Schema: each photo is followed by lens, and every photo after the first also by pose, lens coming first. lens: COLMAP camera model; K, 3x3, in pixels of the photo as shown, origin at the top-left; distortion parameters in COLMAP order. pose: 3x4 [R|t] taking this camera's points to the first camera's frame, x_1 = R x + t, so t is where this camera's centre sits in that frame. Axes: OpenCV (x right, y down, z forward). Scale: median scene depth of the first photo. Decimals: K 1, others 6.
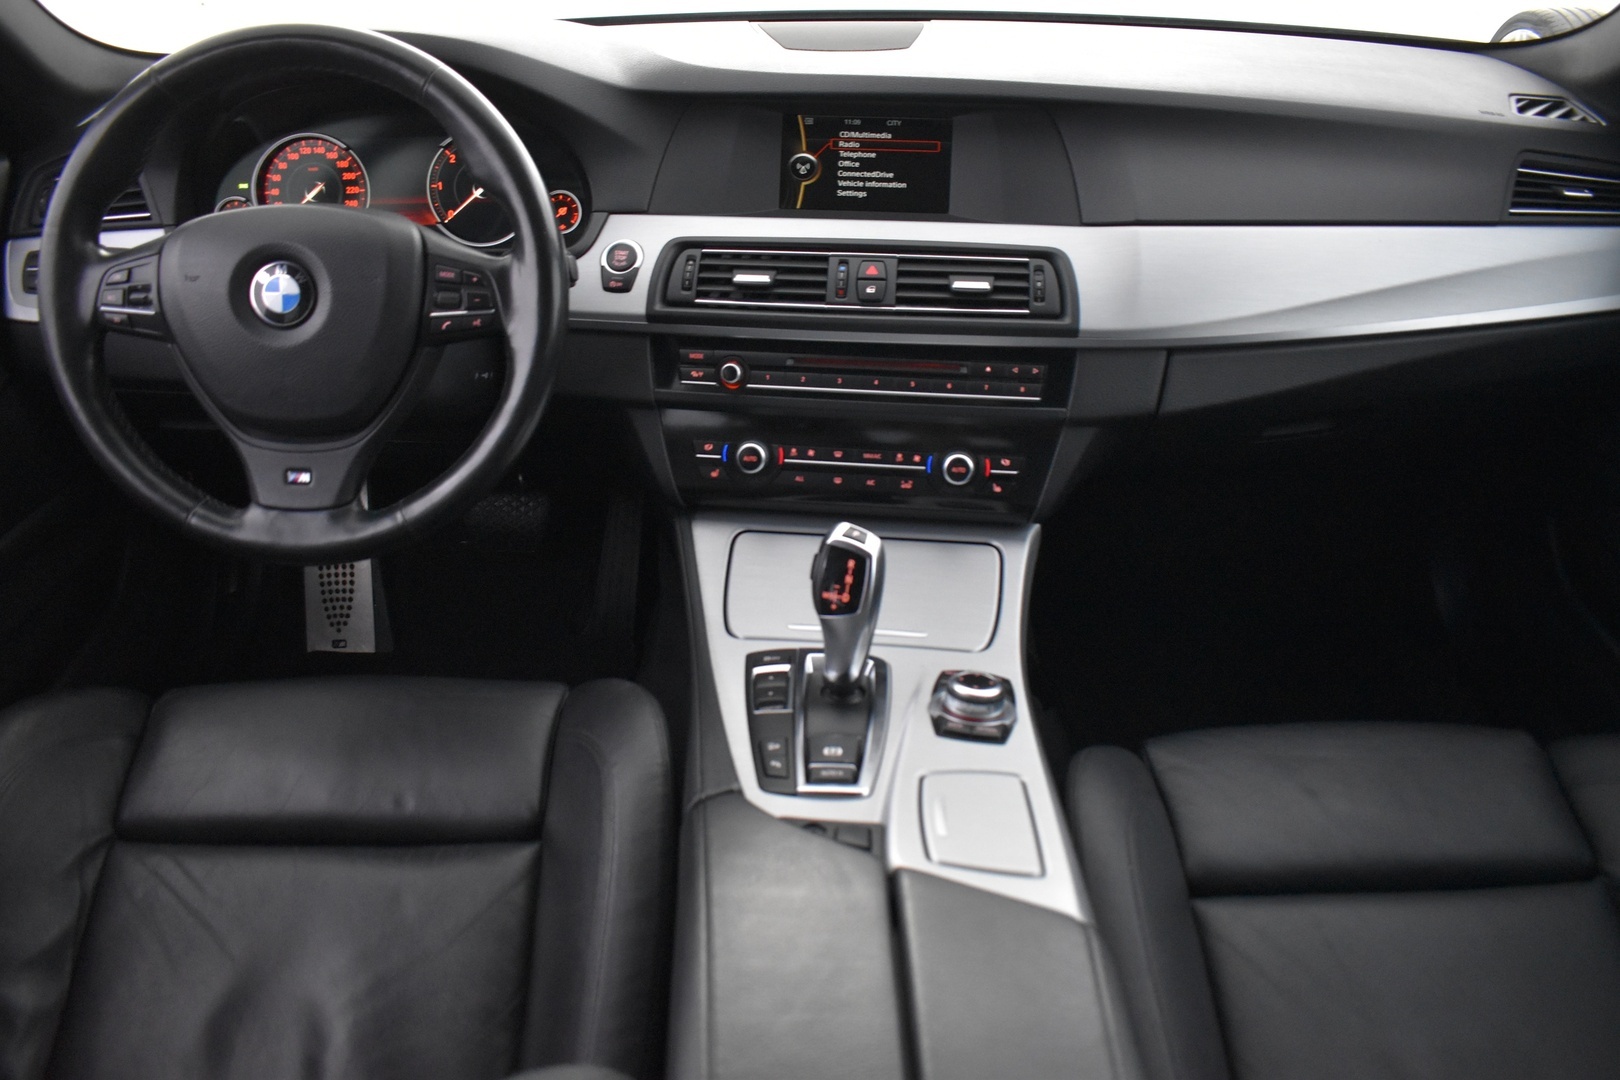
lens RADIAL K [[1258.0, 0, 810.0], [0, 1258.0, 540.0], [0, 0, 1]] dist [-0.085550, 0.008094]
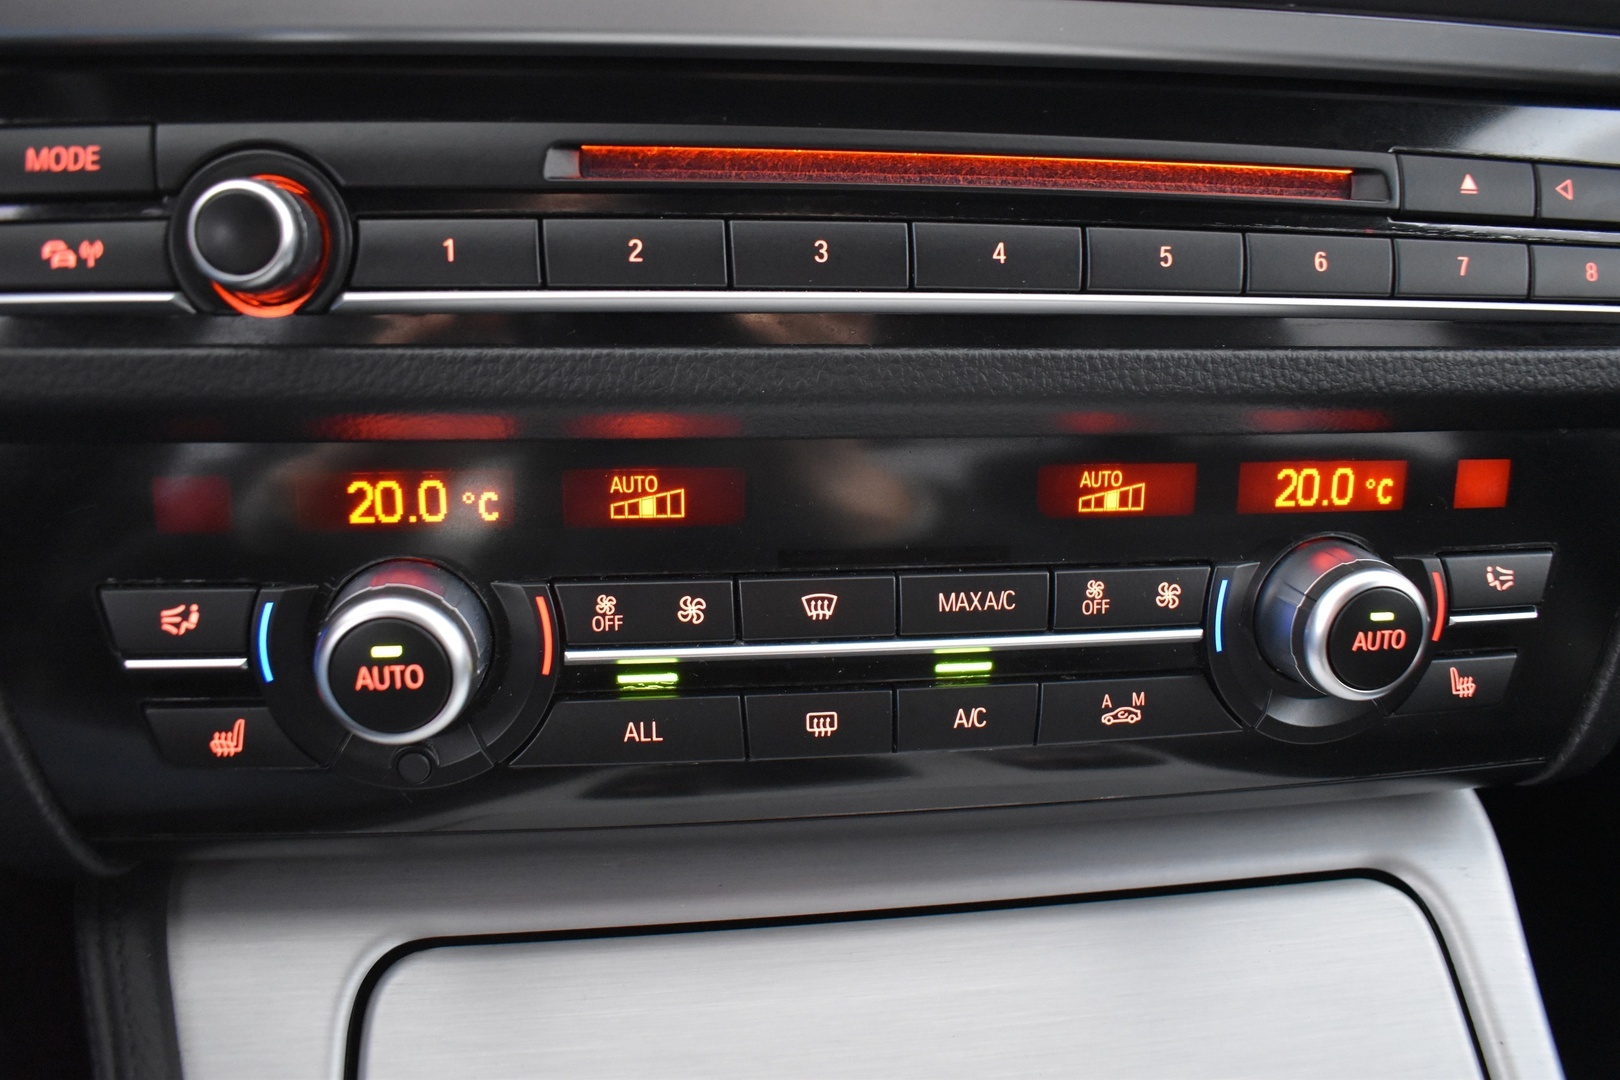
lens RADIAL K [[1258.0, 0, 810.0], [0, 1258.0, 540.0], [0, 0, 1]] dist [-0.085550, 0.008094]
pose [[0.967523, -0.081917, 0.239141, -0.029610], [0.080552, 0.996630, 0.015492, -0.083649], [-0.239604, 0.004274, 0.970861, 0.802499]]
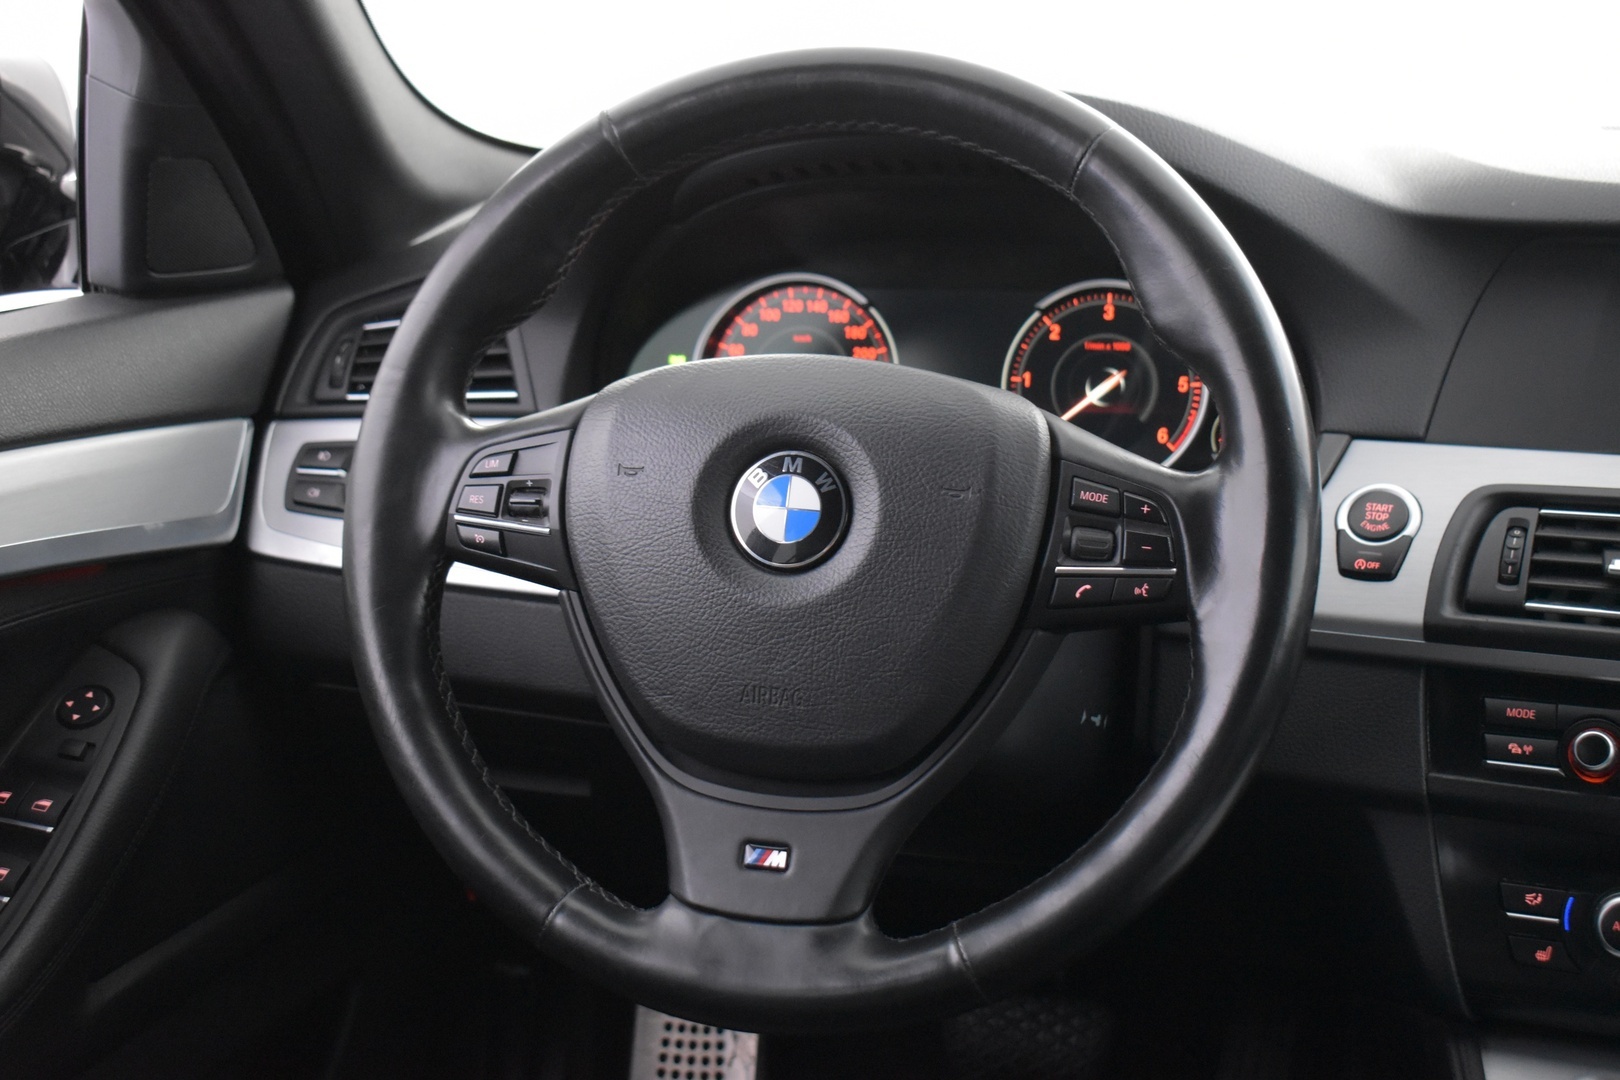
lens RADIAL K [[2331.0, 0, 810.0], [0, 2331.0, 540.0], [0, 0, 1]] dist [-0.029850, -0.030687]
pose [[0.962359, 0.049322, -0.267268, -0.120200], [-0.121421, 0.957823, -0.260445, 0.063812], [0.243150, 0.283093, 0.927759, 0.050950]]
